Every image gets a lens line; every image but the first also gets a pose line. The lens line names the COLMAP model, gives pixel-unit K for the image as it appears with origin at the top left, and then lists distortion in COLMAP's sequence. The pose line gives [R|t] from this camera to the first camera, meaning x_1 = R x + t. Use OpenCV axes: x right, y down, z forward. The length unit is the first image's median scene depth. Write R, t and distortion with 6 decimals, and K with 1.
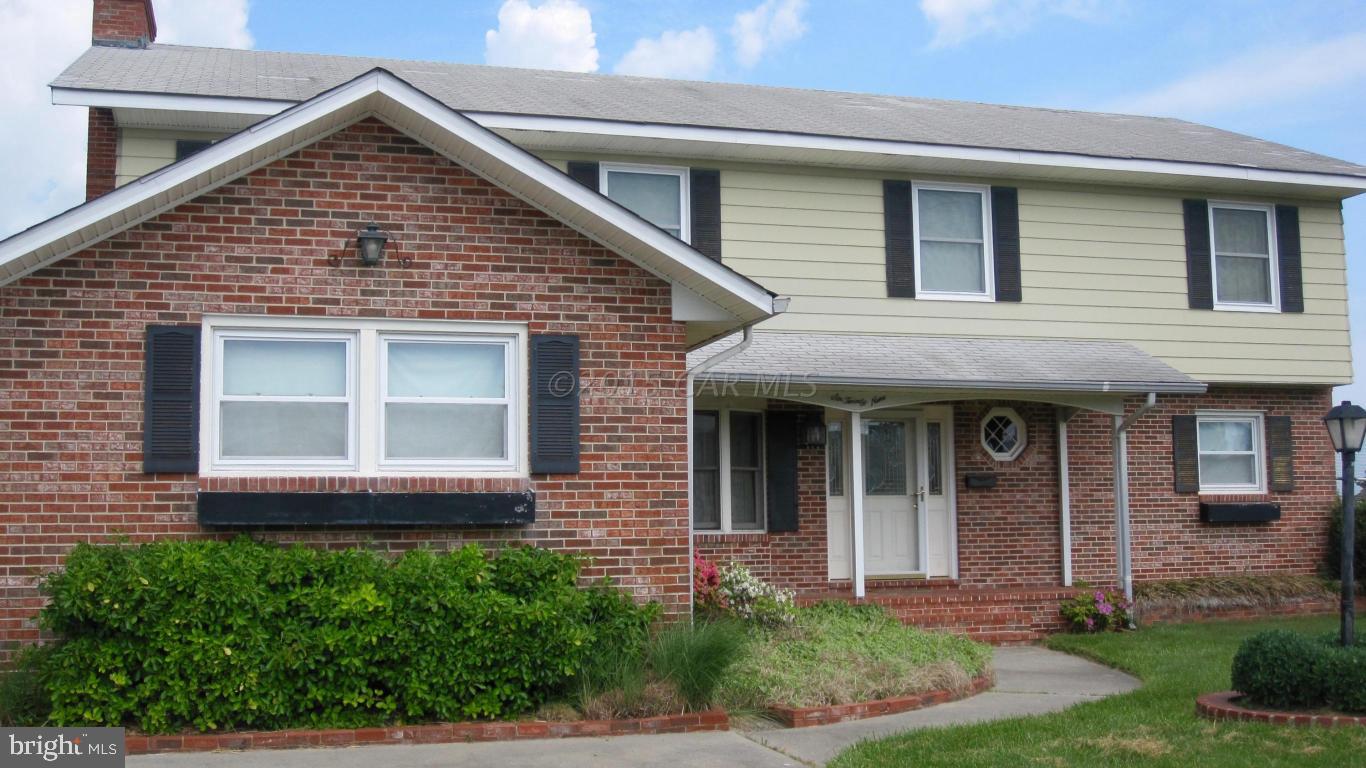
lens RADIAL K [[1543.2, 0, 683.0], [0, 1543.2, 384.0], [0, 0, 1]] dist [-0.129299, 0.035231]
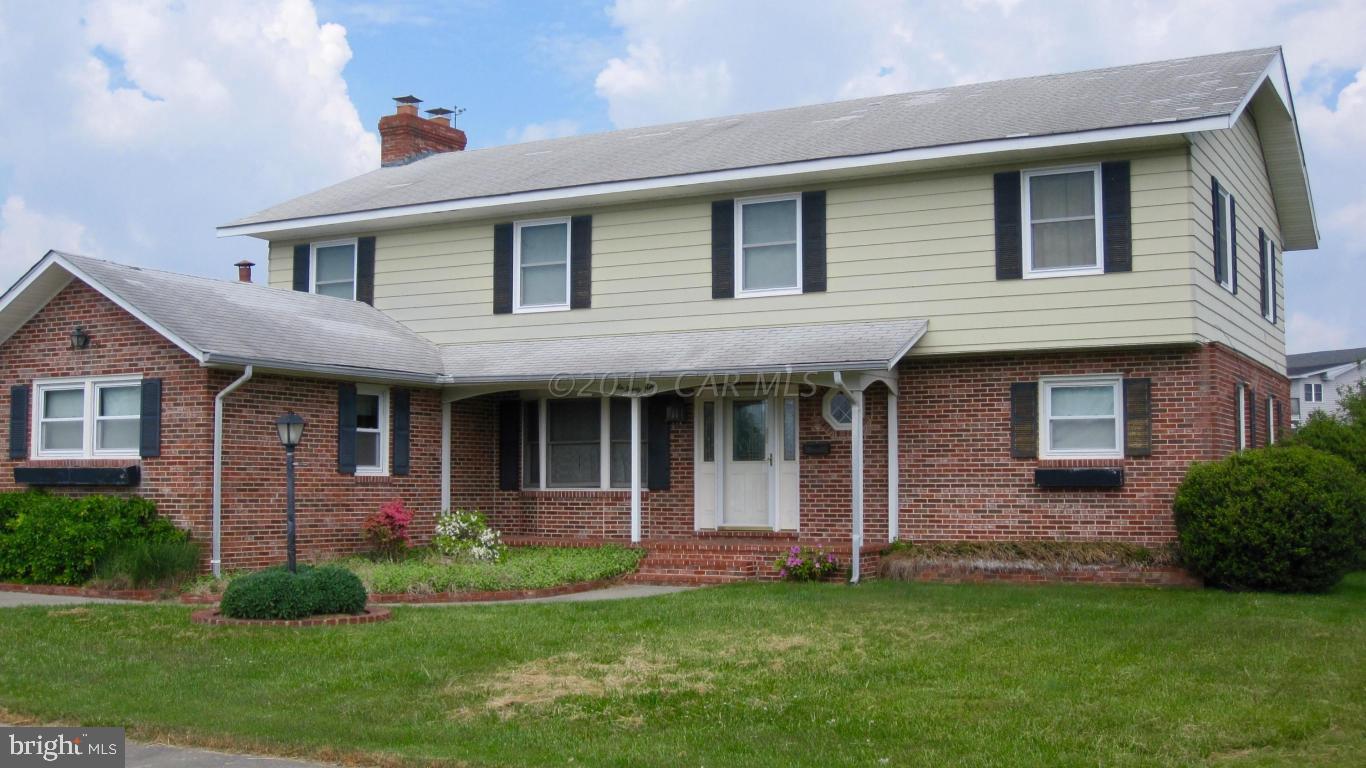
lens RADIAL K [[1543.2, 0, 683.0], [0, 1543.2, 384.0], [0, 0, 1]] dist [-0.129299, 0.035231]
pose [[0.700725, -0.035890, -0.712528, 0.934602], [0.062516, 0.997981, 0.011212, -0.004373], [0.710687, -0.052401, 0.701554, 0.116670]]
